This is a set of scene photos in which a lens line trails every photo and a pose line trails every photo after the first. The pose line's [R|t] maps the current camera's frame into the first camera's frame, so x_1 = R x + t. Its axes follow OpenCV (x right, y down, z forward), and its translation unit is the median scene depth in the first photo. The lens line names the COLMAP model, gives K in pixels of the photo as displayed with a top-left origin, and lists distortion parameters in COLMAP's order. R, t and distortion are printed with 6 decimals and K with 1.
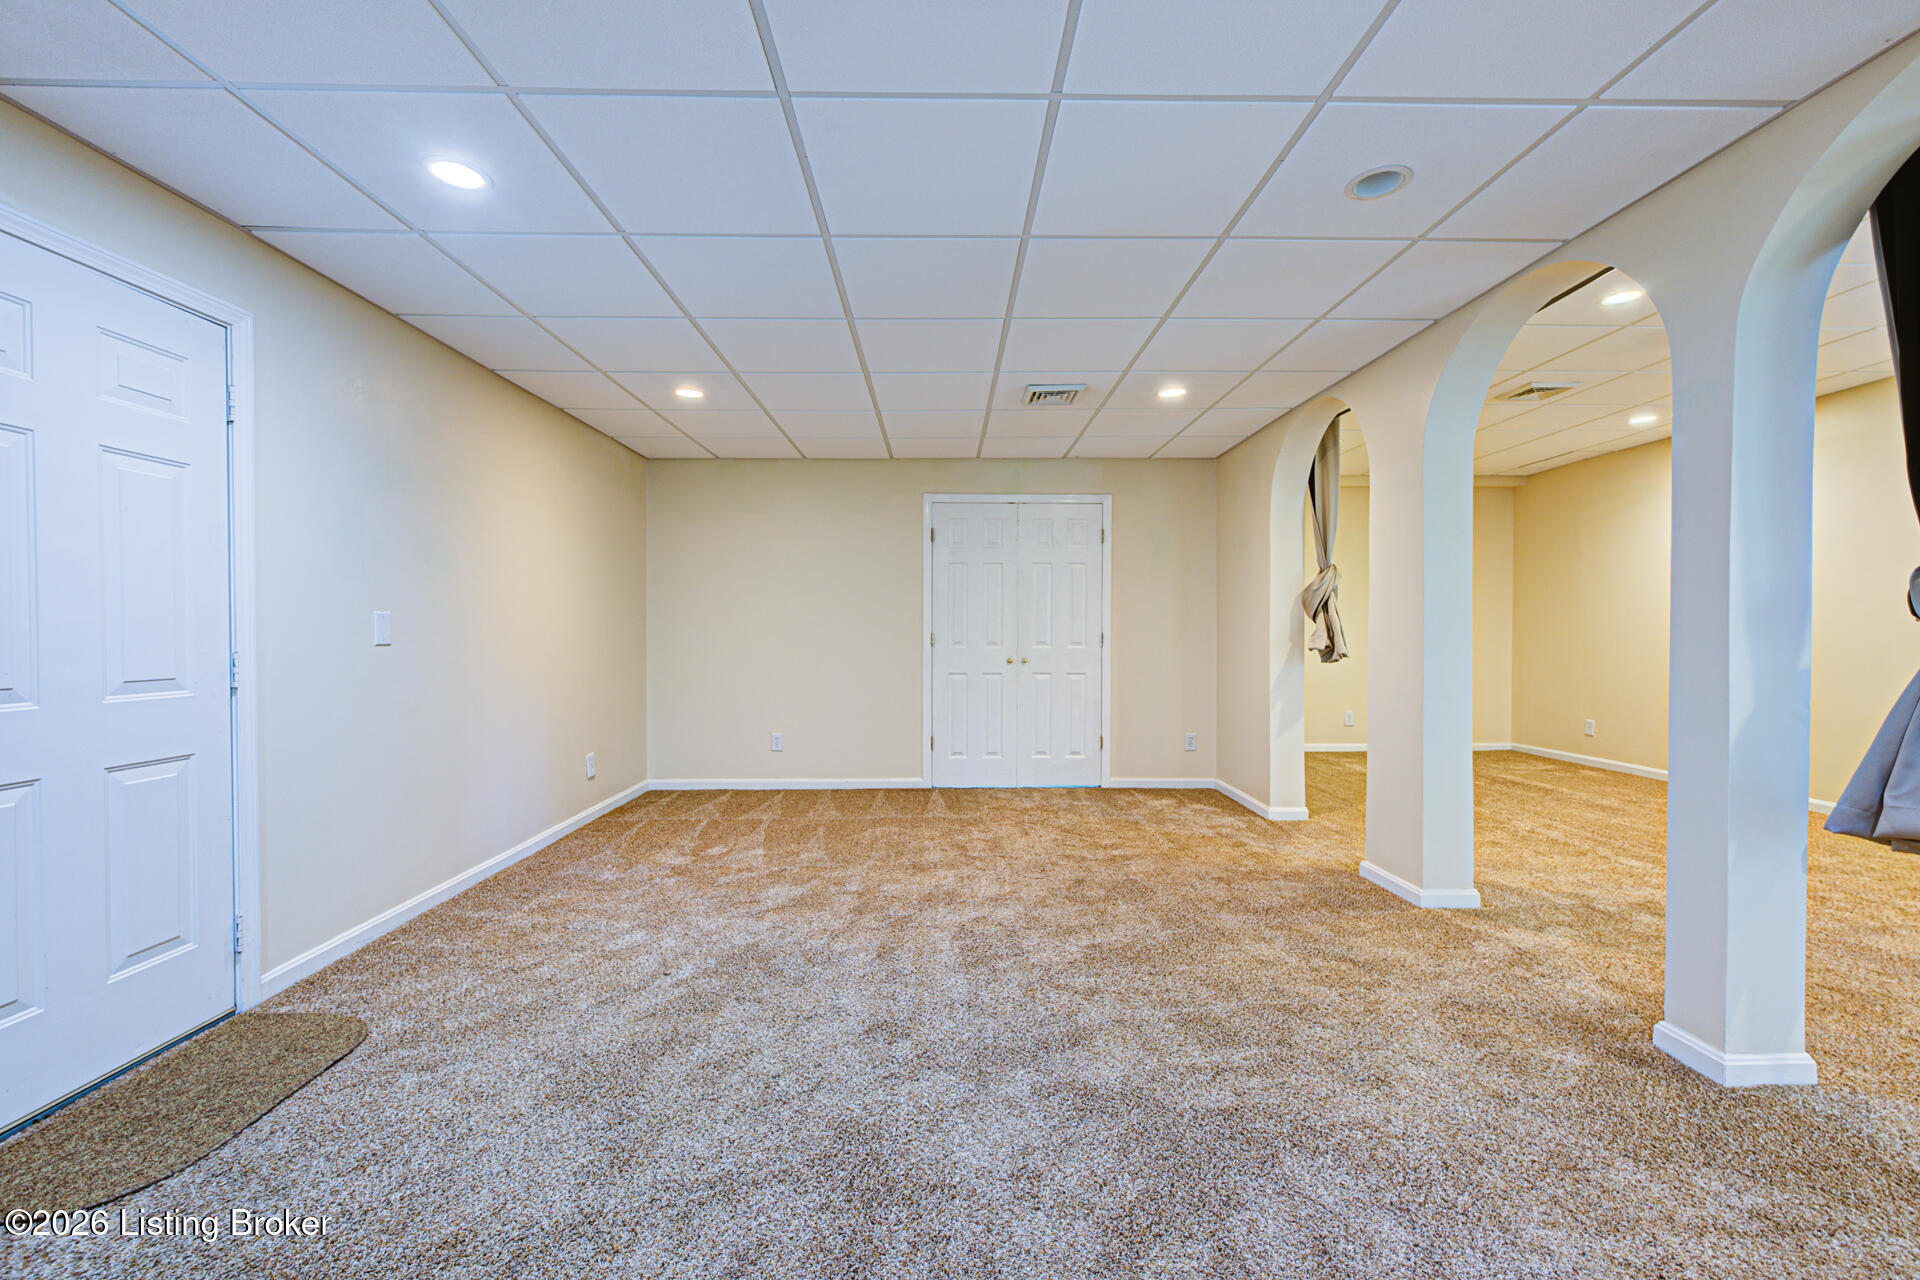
lens RADIAL K [[756.7, 0, 960.0], [0, 756.7, 640.0], [0, 0, 1]] dist [-0.002381, -0.000086]
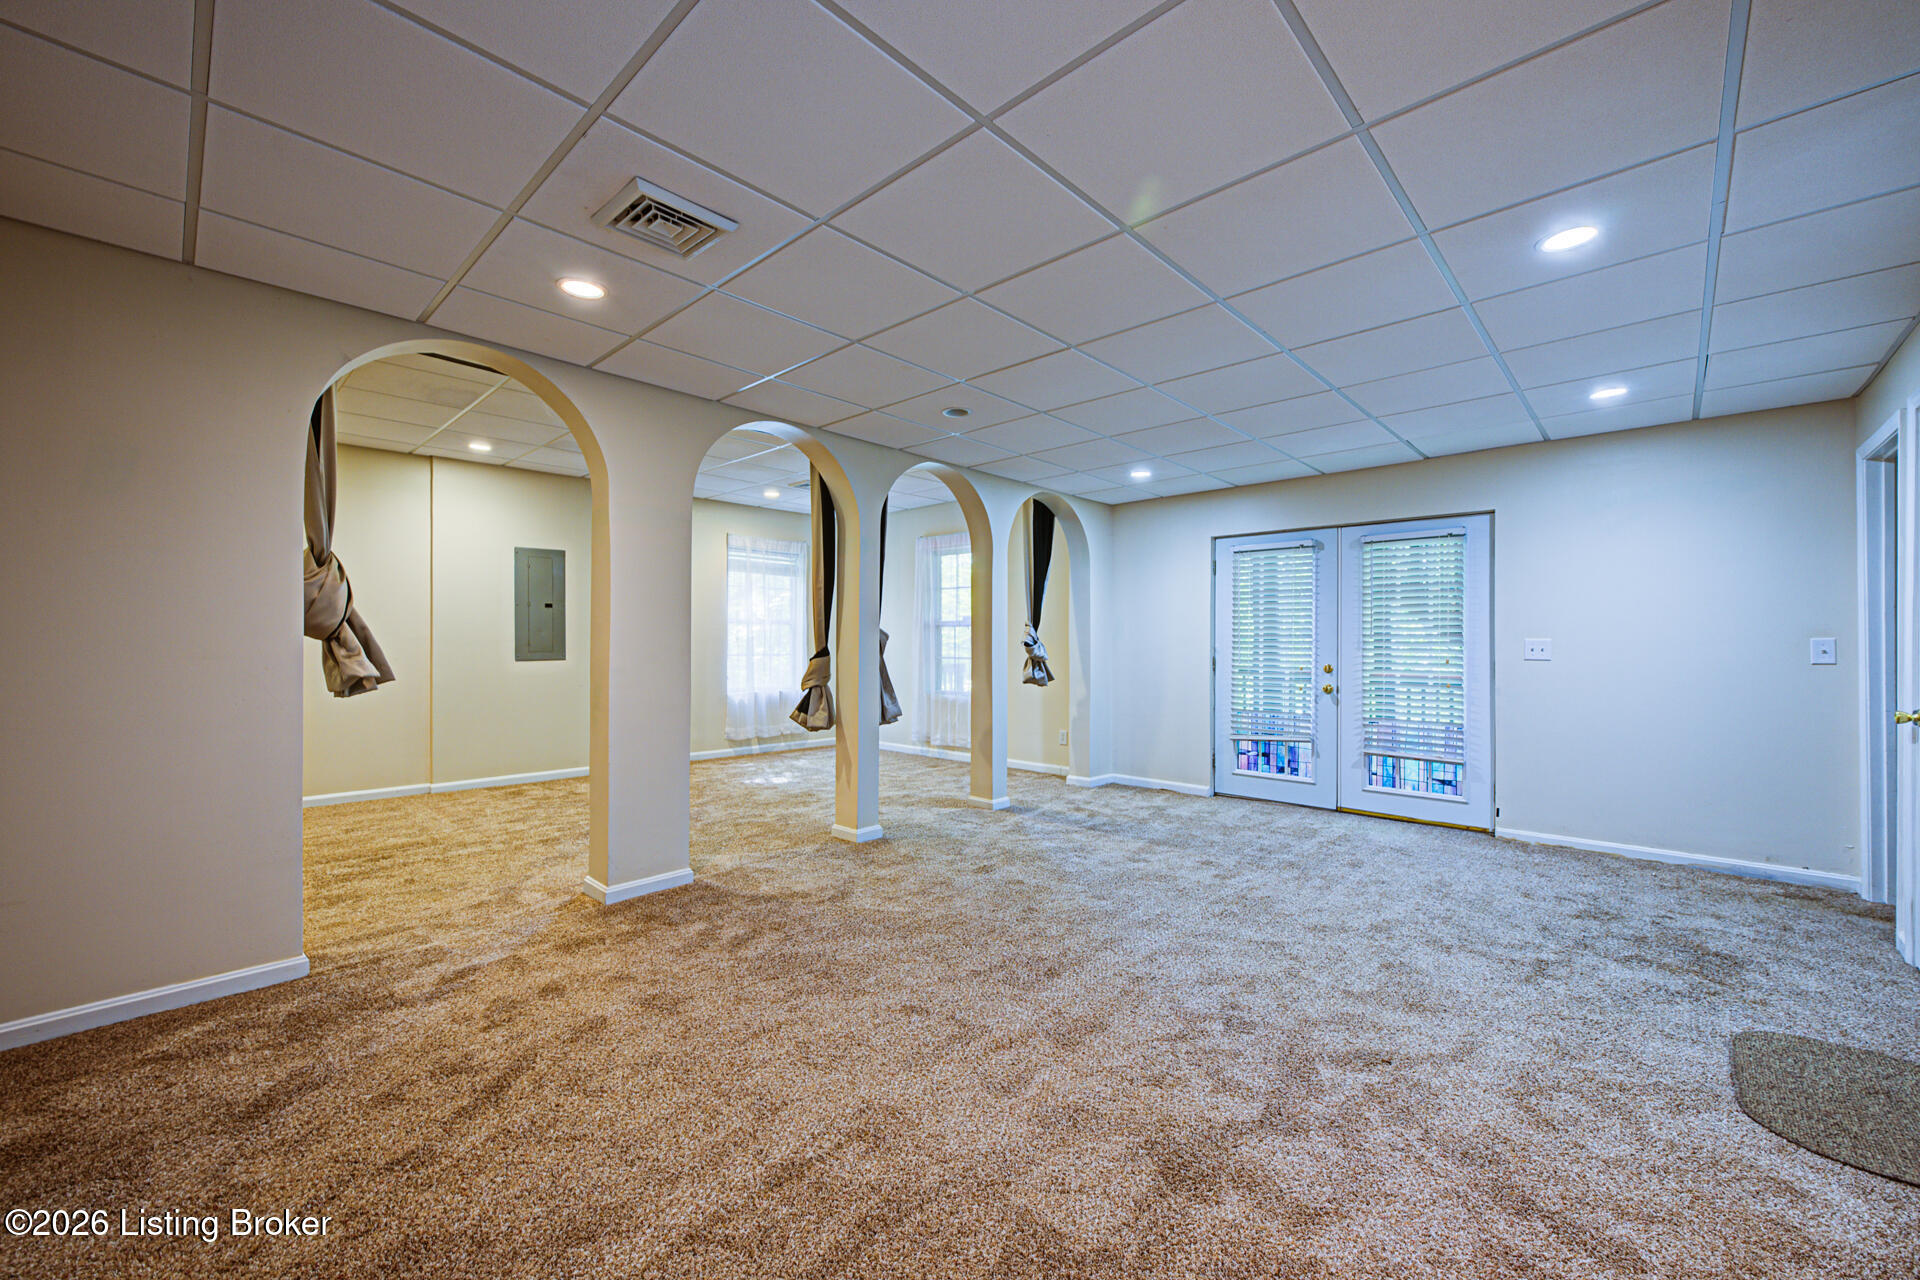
lens RADIAL K [[756.7, 0, 960.0], [0, 756.7, 640.0], [0, 0, 1]] dist [-0.002381, -0.000086]
pose [[-0.720999, 0.003438, 0.692927, -0.477776], [0.009911, 0.999937, 0.005352, -0.024648], [-0.692865, 0.010727, -0.720988, 1.464352]]
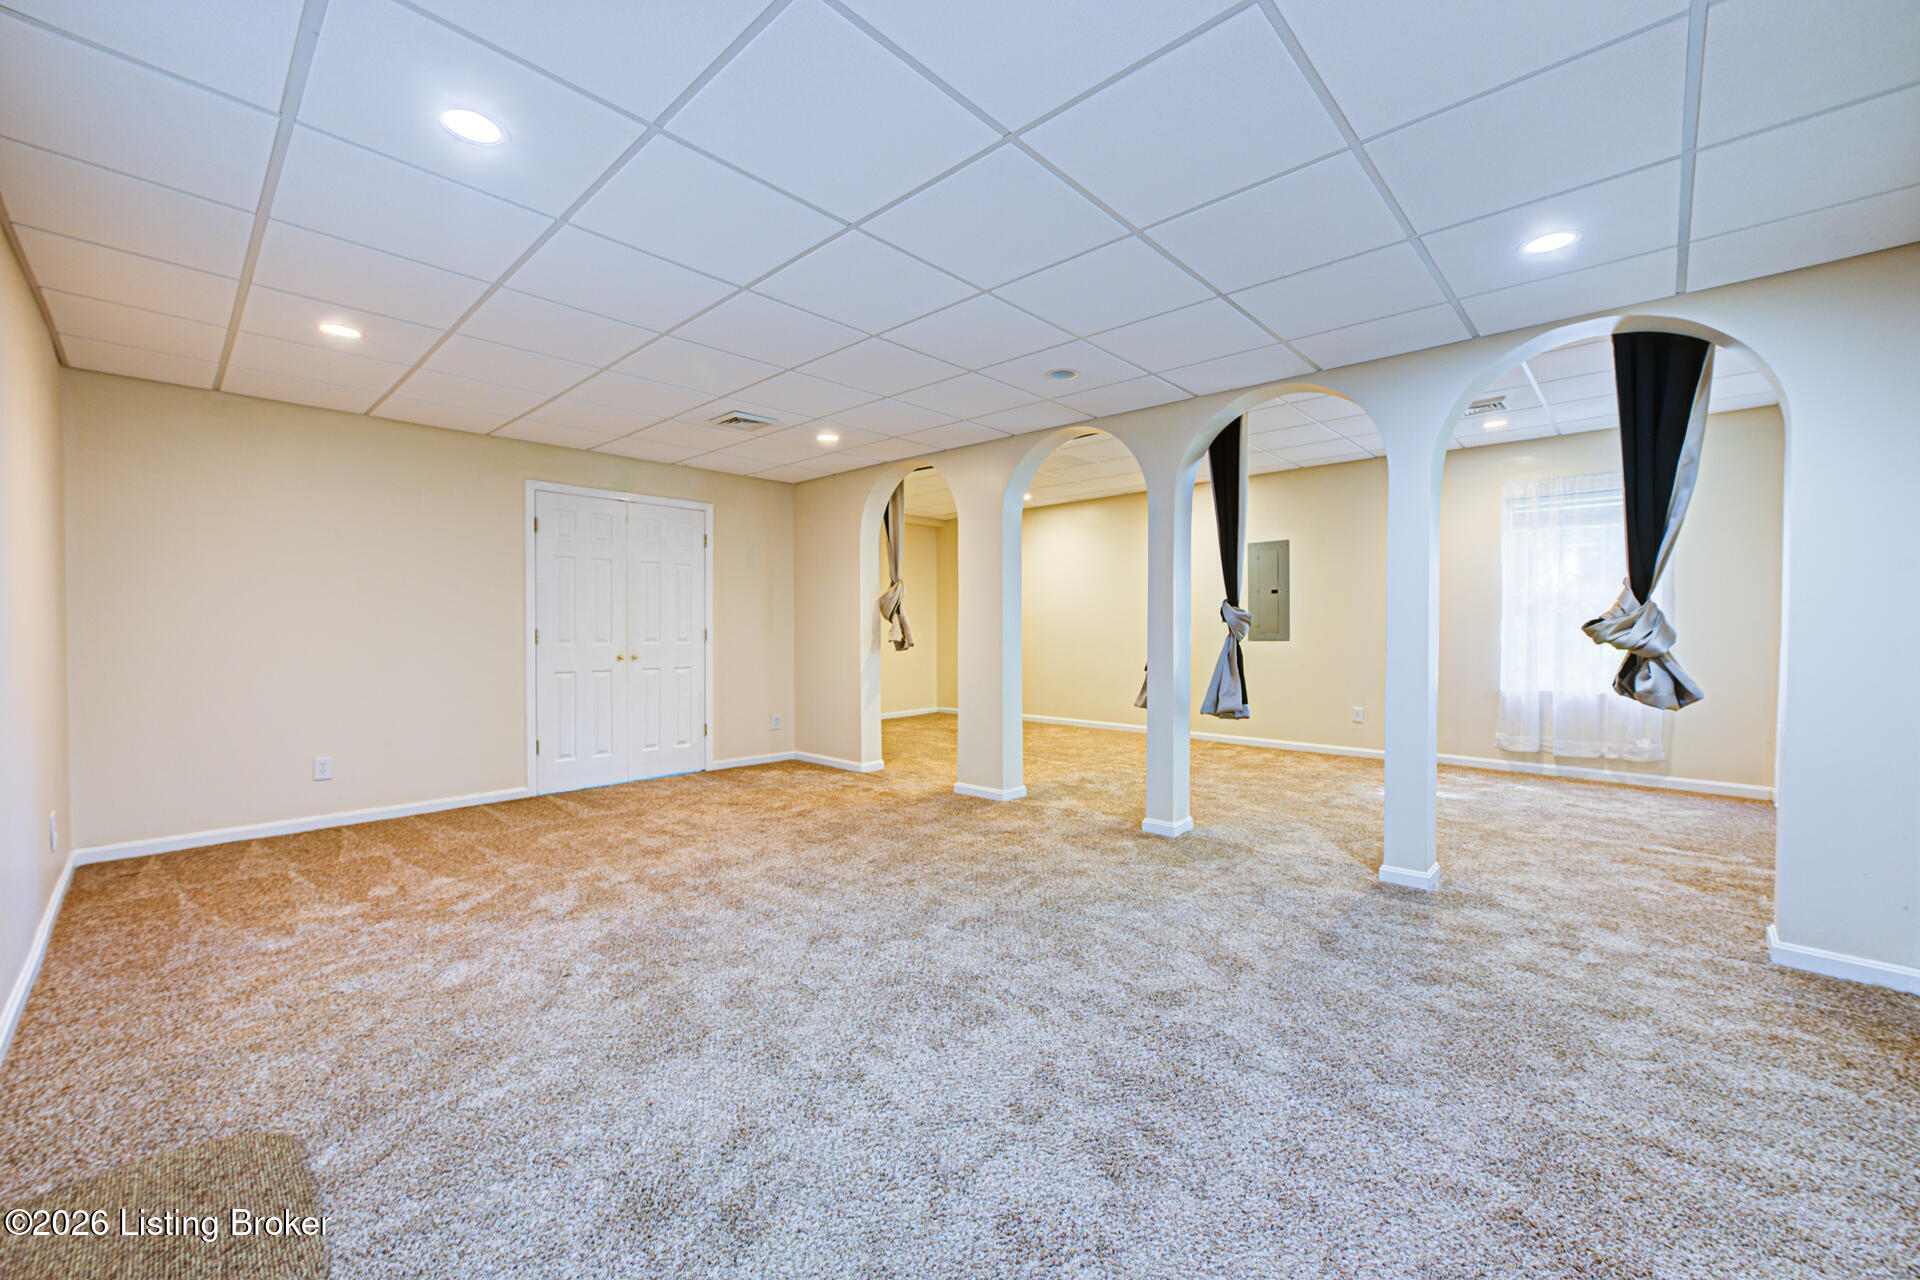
lens RADIAL K [[756.7, 0, 960.0], [0, 756.7, 640.0], [0, 0, 1]] dist [-0.002381, -0.000086]
pose [[0.692608, -0.010340, 0.721241, -0.561849], [0.008995, 0.999943, 0.005698, 0.004602], [-0.721259, 0.002541, 0.692661, -0.036055]]
